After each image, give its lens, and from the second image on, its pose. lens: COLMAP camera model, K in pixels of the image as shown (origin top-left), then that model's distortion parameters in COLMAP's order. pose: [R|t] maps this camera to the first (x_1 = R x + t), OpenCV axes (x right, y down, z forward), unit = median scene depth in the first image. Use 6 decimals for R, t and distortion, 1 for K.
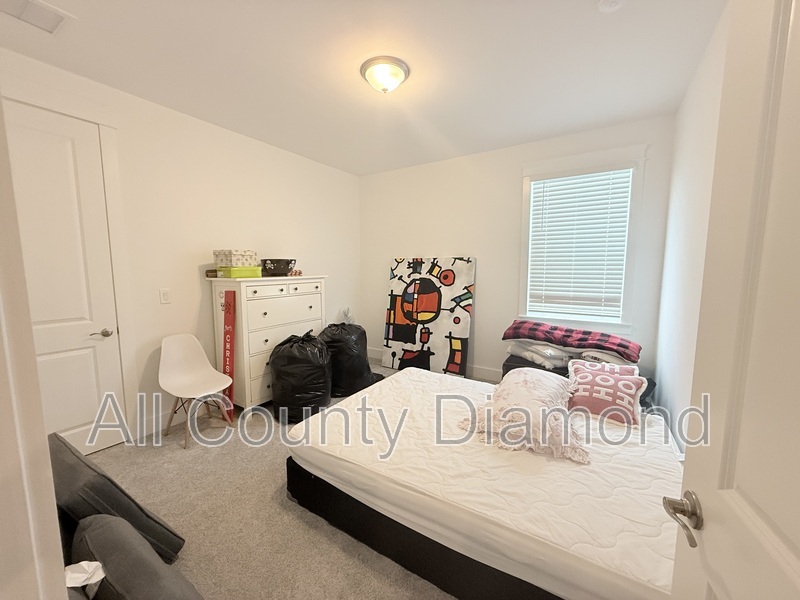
lens RADIAL K [[317.9, 0, 398.7], [0, 317.9, 301.2], [0, 0, 1]] dist [-0.000687, -0.000017]
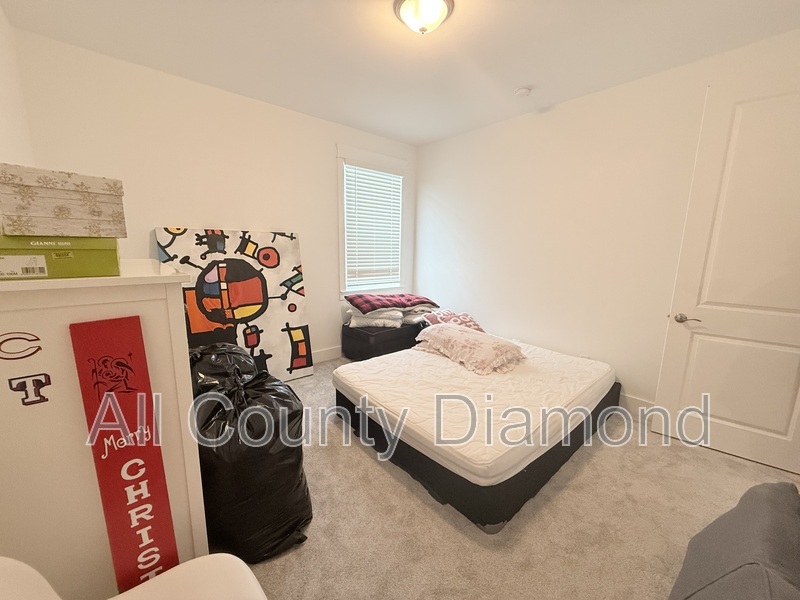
lens RADIAL K [[317.9, 0, 398.7], [0, 317.9, 301.2], [0, 0, 1]] dist [-0.000687, -0.000017]
pose [[0.279350, -0.156281, 0.947386, -0.519176], [0.085677, 0.986787, 0.137517, -0.047405], [-0.956359, 0.042754, 0.289048, 0.463319]]
